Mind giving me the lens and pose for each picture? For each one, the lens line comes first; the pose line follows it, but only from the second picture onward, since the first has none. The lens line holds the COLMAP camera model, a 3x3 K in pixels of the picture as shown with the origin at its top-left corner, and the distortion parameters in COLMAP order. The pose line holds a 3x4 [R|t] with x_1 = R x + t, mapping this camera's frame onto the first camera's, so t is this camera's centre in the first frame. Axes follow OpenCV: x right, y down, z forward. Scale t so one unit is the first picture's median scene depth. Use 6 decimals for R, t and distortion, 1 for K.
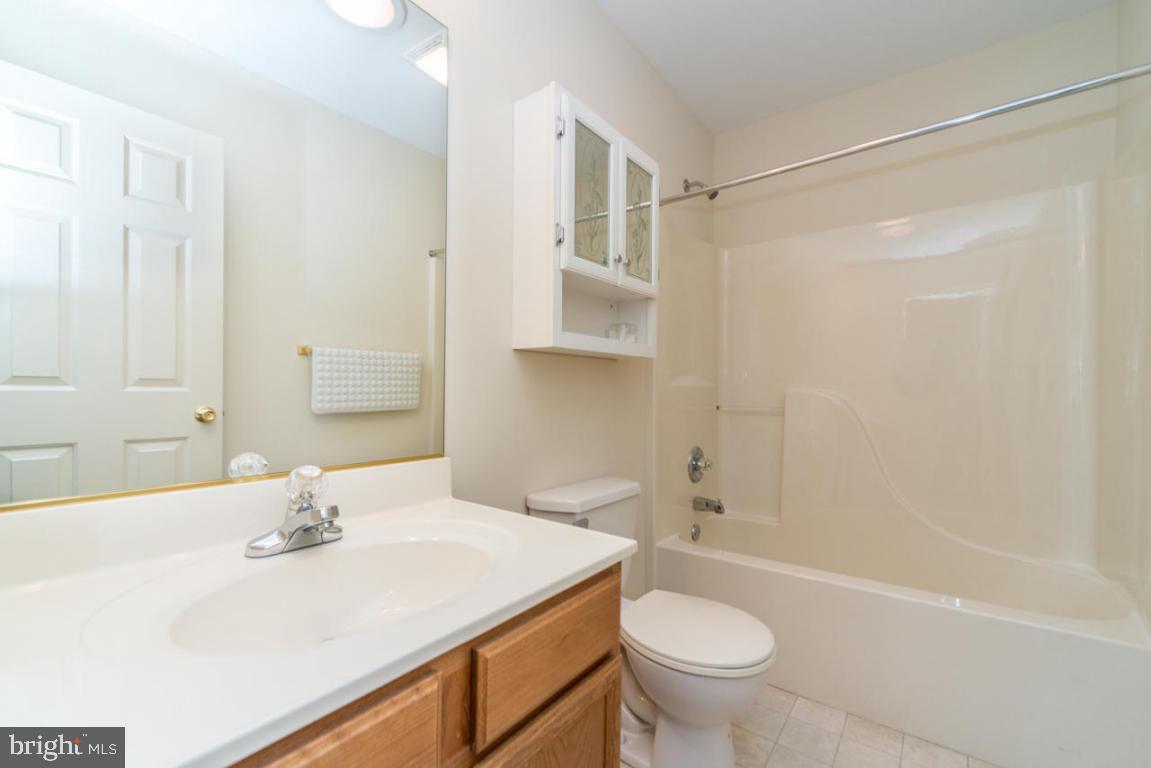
lens RADIAL K [[465.8, 0, 578.6], [0, 465.8, 397.8], [0, 0, 1]] dist [-0.000025, -0.000191]
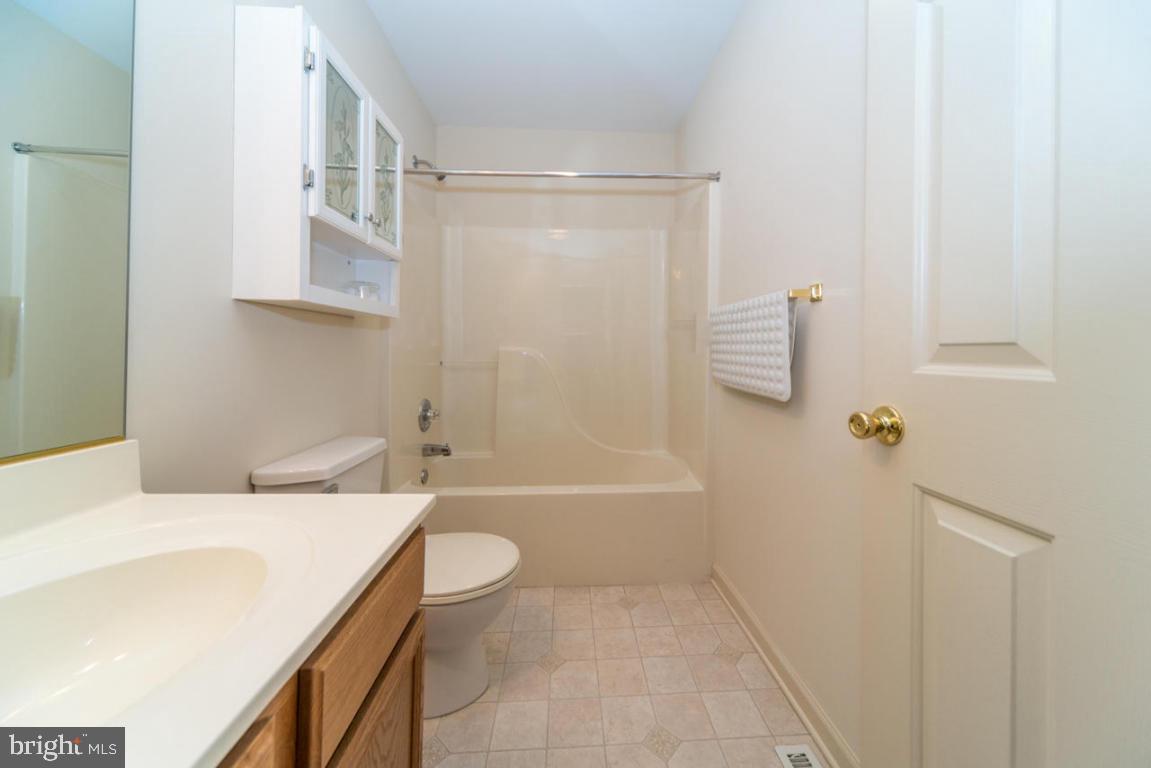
lens RADIAL K [[397.1, 0, 579.8], [0, 397.1, 353.2], [0, 0, 1]] dist [0.000528, 0.000018]
pose [[0.780302, -0.002141, 0.625399, -0.093851], [0.004288, 0.999989, -0.001928, -0.002331], [-0.625388, 0.004186, 0.780303, 0.051868]]
